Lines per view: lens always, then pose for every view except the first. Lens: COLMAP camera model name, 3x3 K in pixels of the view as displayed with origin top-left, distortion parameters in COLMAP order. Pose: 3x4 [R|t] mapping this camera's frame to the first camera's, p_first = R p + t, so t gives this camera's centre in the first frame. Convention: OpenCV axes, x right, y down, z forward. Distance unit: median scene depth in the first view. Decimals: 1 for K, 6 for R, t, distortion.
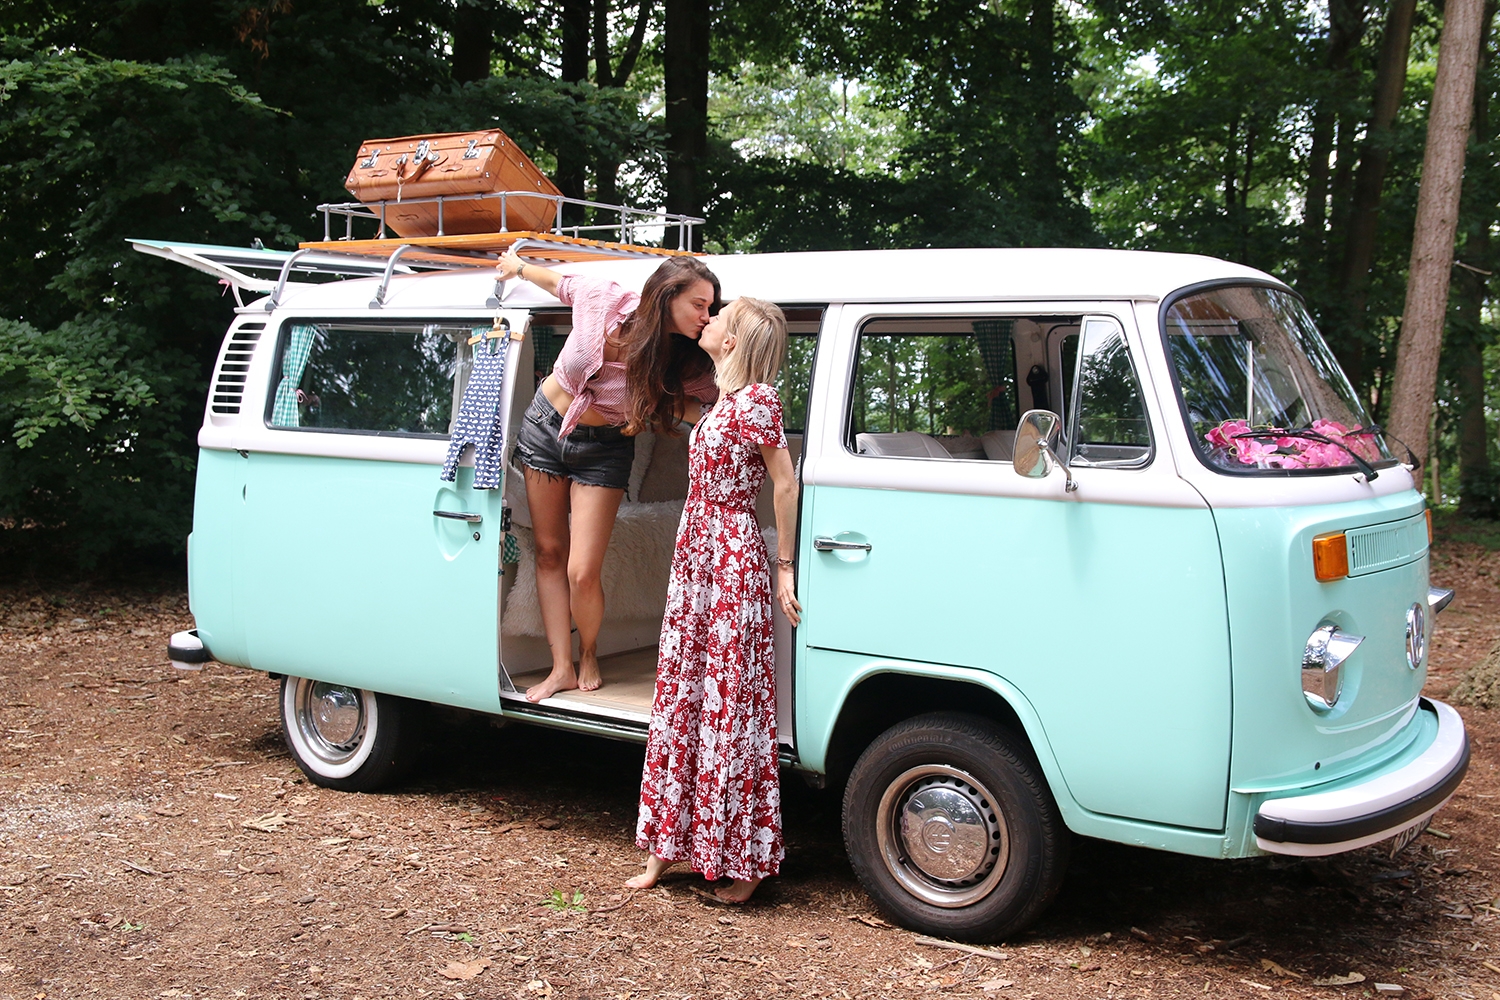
lens RADIAL K [[1625.4, 0, 740.8], [0, 1625.4, 519.6], [0, 0, 1]] dist [-0.054221, 0.212709]
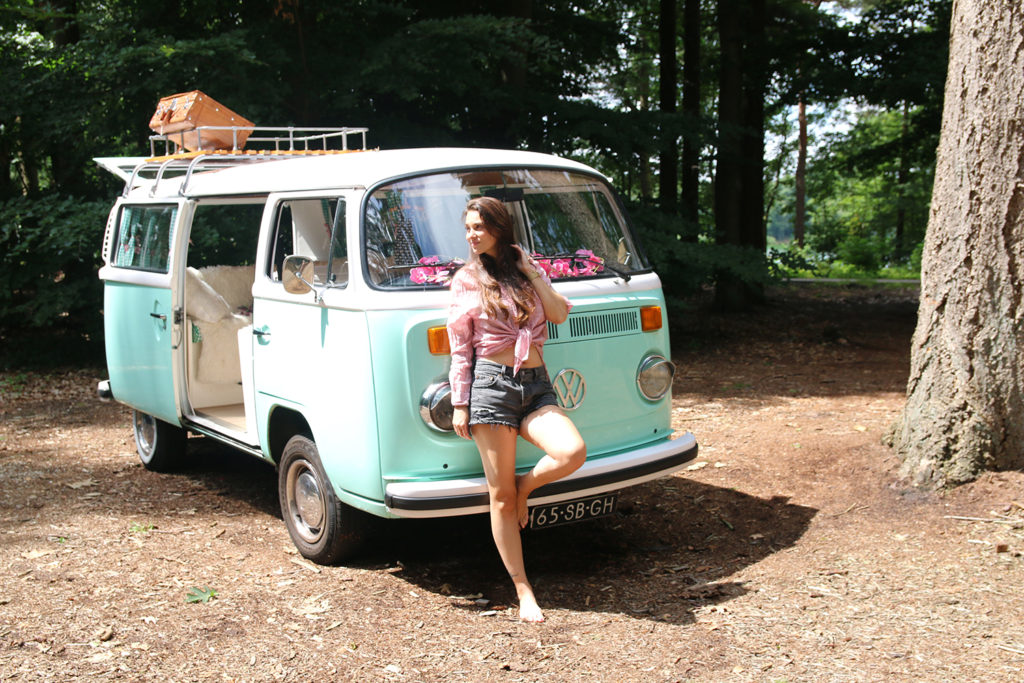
lens RADIAL K [[1249.2, 0, 508.0], [0, 1249.2, 358.1], [0, 0, 1]] dist [-0.016395, 0.247828]
pose [[0.919917, 0.005673, -0.392071, 0.639455], [0.012151, 0.999003, 0.042967, -0.008680], [0.391924, -0.044290, 0.918931, -0.101787]]
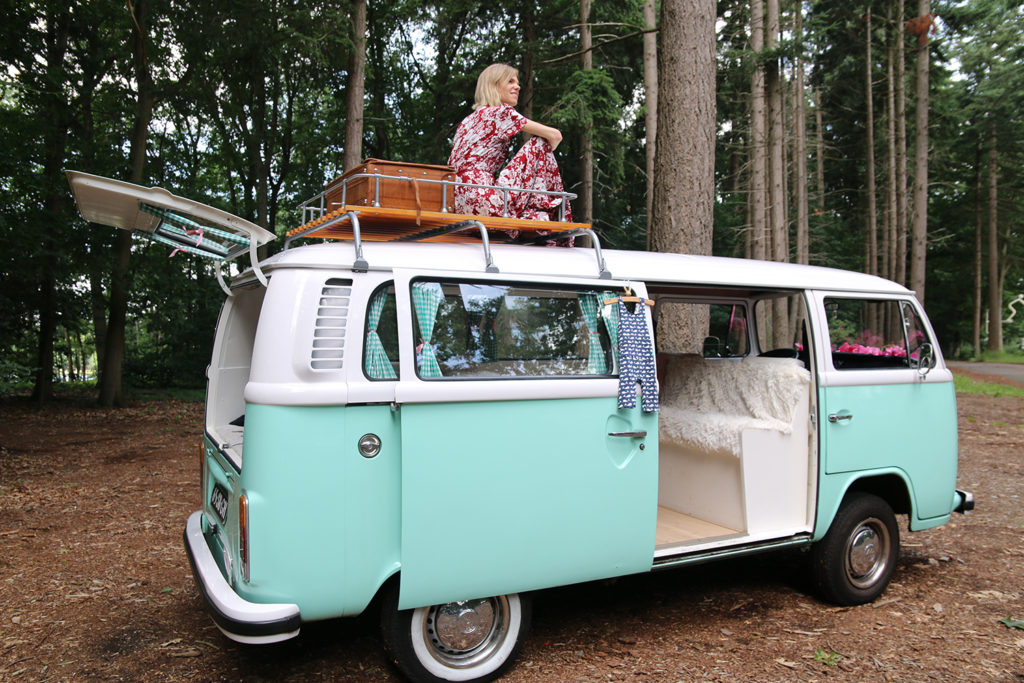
lens RADIAL K [[805.0, 0, 512.0], [0, 805.0, 341.5], [0, 0, 1]] dist [-0.132533, 0.127693]
pose [[0.475696, -0.030953, 0.879065, -0.705445], [0.071234, 0.997454, -0.003426, -0.073437], [-0.876721, 0.064249, 0.476690, 0.677542]]
